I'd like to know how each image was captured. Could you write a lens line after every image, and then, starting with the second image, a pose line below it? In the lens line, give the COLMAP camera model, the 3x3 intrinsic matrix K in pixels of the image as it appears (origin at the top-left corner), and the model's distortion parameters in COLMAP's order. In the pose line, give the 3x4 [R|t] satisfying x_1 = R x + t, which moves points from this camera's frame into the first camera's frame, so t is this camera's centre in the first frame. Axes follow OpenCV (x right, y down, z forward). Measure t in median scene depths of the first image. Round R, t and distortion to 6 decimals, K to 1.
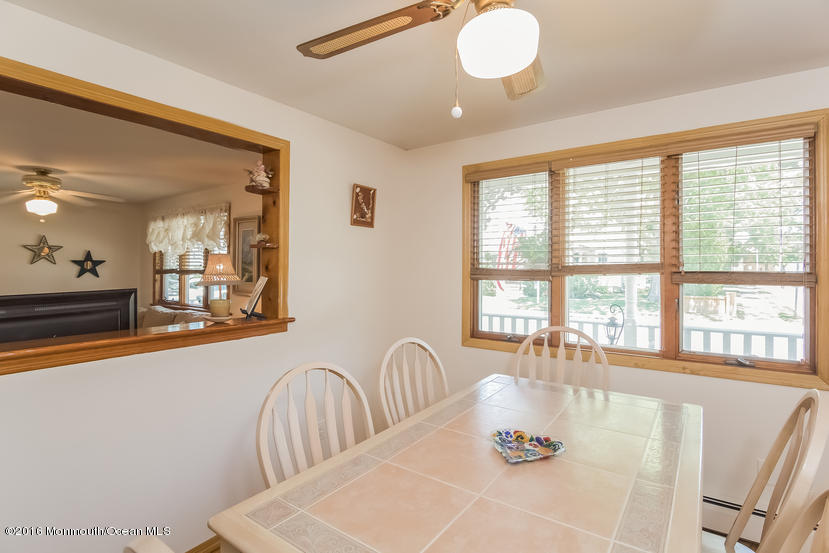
lens RADIAL K [[416.1, 0, 415.3], [0, 416.1, 251.8], [0, 0, 1]] dist [-0.017275, -0.000255]
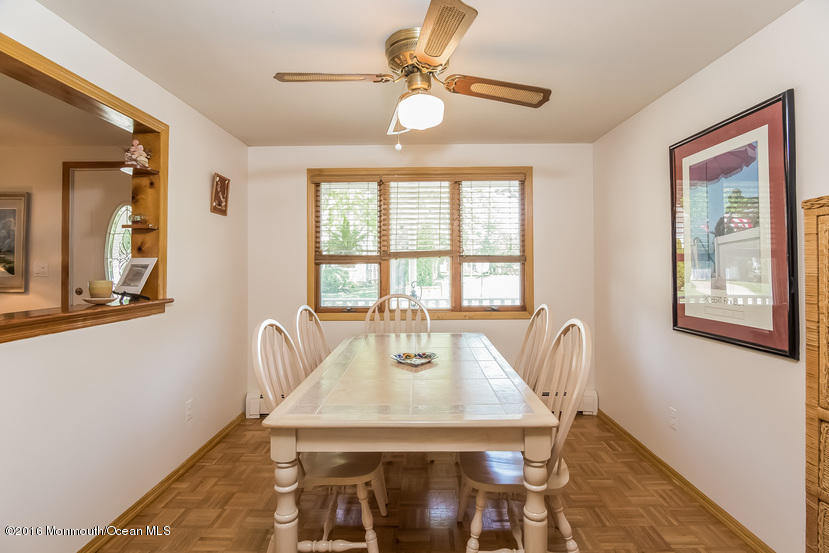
lens RADIAL K [[416.1, 0, 415.3], [0, 416.1, 251.8], [0, 0, 1]] dist [-0.017275, -0.000255]
pose [[0.808351, 0.013674, 0.588542, -0.410422], [-0.012603, 0.999903, -0.005922, 0.042229], [-0.588565, -0.002630, 0.808445, -0.173085]]
